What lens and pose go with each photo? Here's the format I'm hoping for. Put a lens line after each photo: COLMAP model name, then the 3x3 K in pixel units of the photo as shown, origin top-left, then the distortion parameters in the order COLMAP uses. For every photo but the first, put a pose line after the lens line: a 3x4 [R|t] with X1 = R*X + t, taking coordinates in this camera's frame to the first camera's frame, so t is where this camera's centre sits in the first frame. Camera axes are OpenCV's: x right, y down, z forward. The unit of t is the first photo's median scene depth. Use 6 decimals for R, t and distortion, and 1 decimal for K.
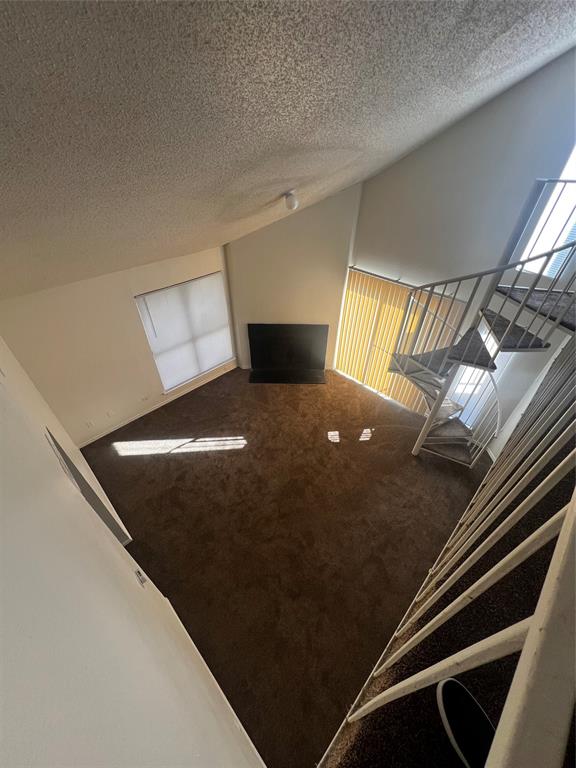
lens RADIAL K [[308.1, 0, 288.0], [0, 308.1, 384.0], [0, 0, 1]] dist [0.001485, 0.000102]
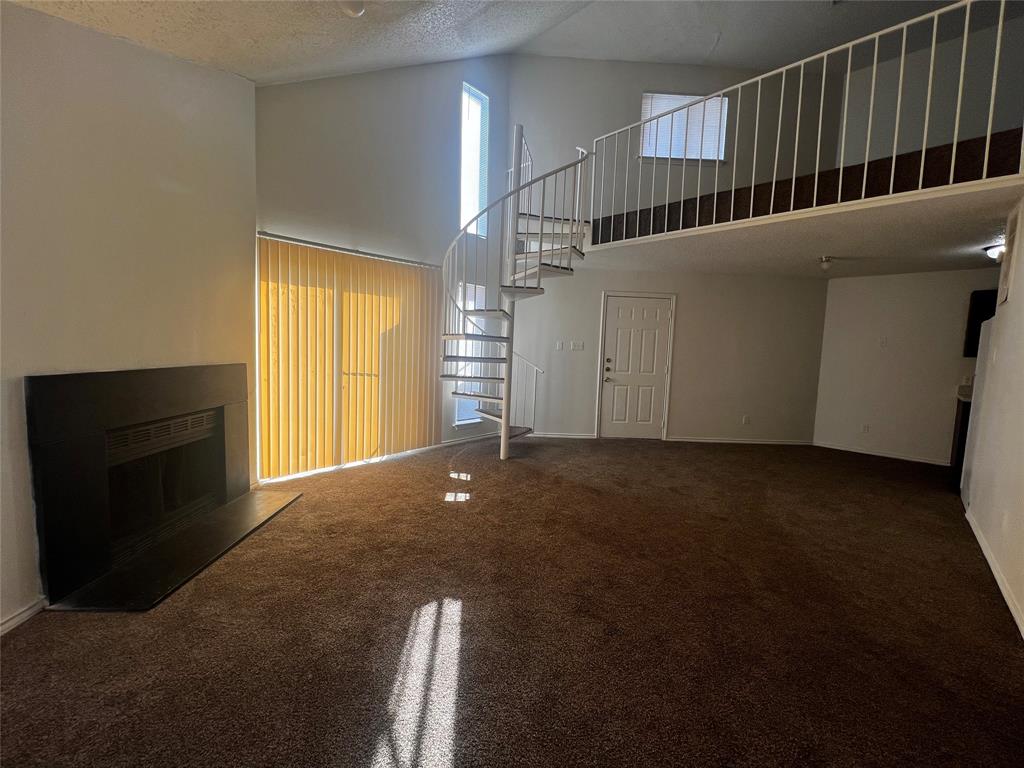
lens RADIAL K [[408.9, 0, 512.0], [0, 408.9, 384.0], [0, 0, 1]] dist [-0.002640, -0.000066]
pose [[-0.027102, -0.079084, 0.996499, -0.514332], [0.625630, 0.776149, 0.078612, 0.029502], [-0.779649, 0.625571, 0.028443, 0.813696]]
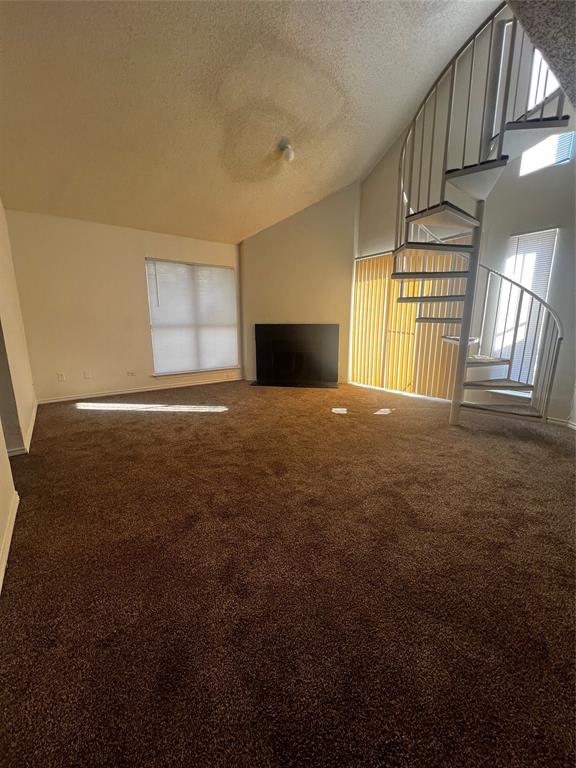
lens RADIAL K [[306.7, 0, 288.0], [0, 306.7, 384.0], [0, 0, 1]] dist [-0.002640, -0.000066]
pose [[0.989907, 0.016481, -0.140758, 0.129656], [-0.081411, 0.879115, -0.469604, 0.486068], [0.116003, 0.476324, 0.871584, 0.294457]]
